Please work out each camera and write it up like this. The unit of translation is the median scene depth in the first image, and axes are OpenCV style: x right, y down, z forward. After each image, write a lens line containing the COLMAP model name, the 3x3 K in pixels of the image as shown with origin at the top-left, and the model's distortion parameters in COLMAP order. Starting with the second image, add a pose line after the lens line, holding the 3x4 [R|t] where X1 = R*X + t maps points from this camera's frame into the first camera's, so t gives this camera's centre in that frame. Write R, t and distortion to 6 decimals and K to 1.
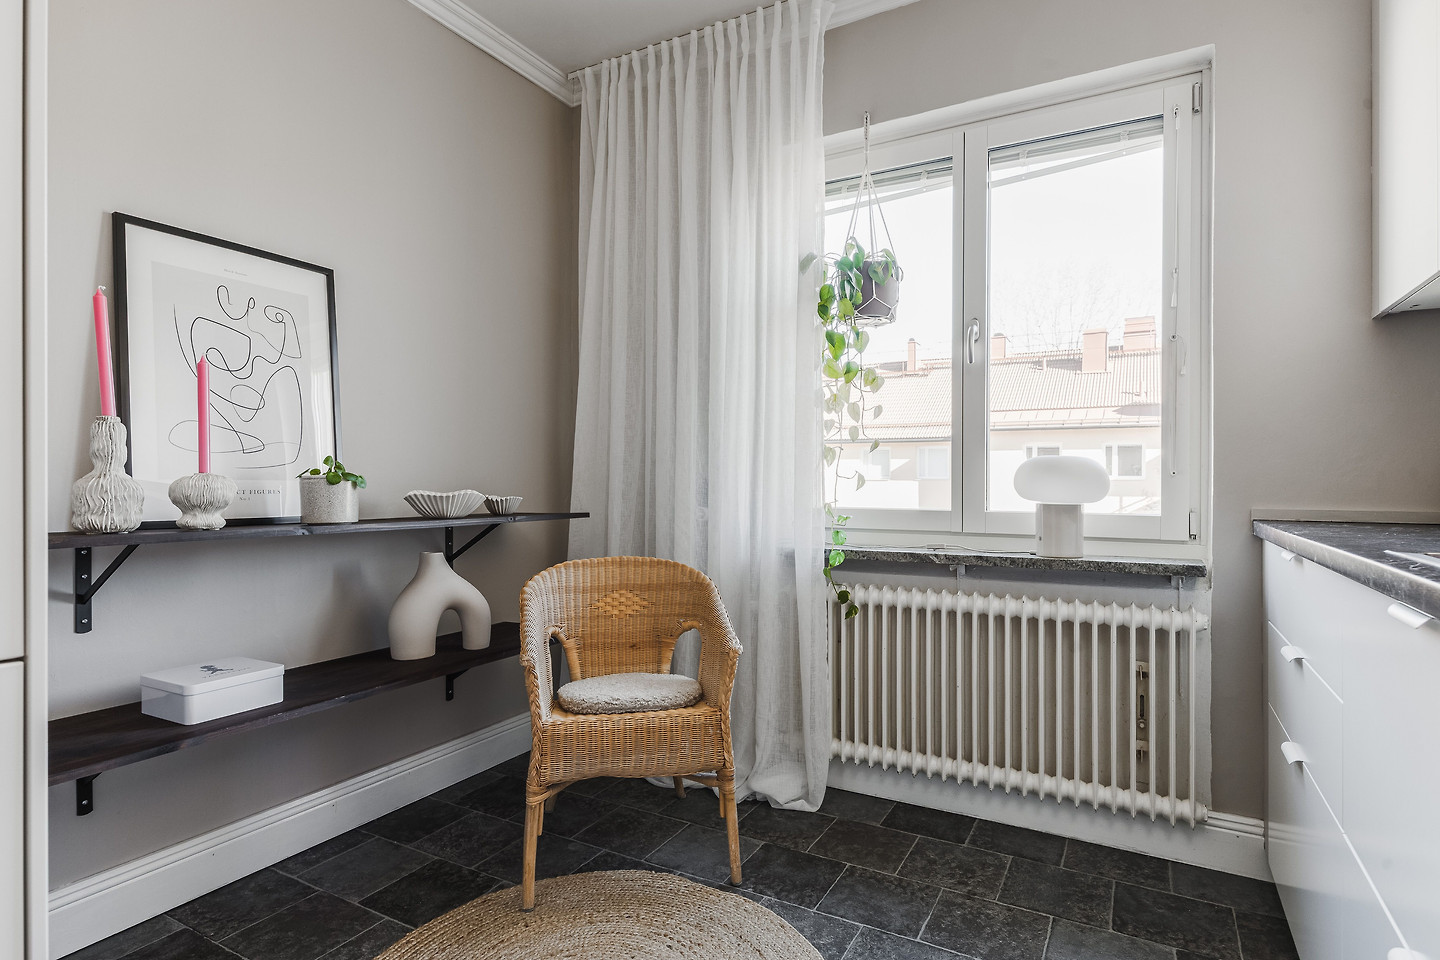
lens RADIAL K [[763.7, 0, 710.7], [0, 763.7, 479.2], [0, 0, 1]] dist [0.007703, -0.001305]
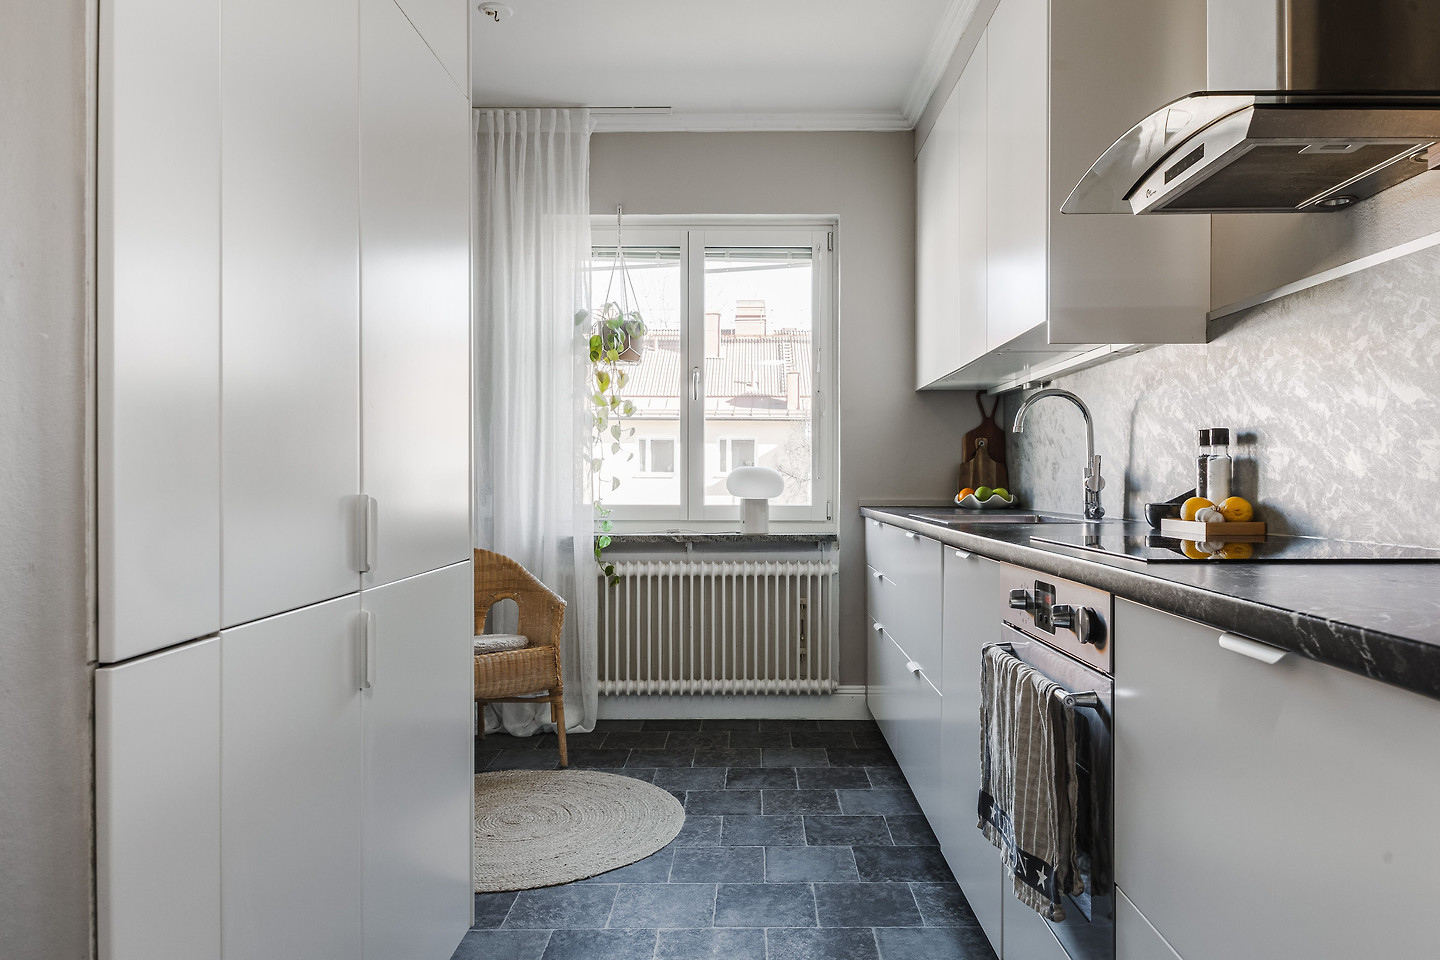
lens RADIAL K [[973.8, 0, 731.1], [0, 973.8, 473.3], [0, 0, 1]] dist [-0.003835, 0.000186]
pose [[0.881631, 0.001426, 0.471938, -0.461418], [0.000361, 0.999993, -0.003696, -0.010083], [-0.471940, 0.003429, 0.881624, -0.628421]]
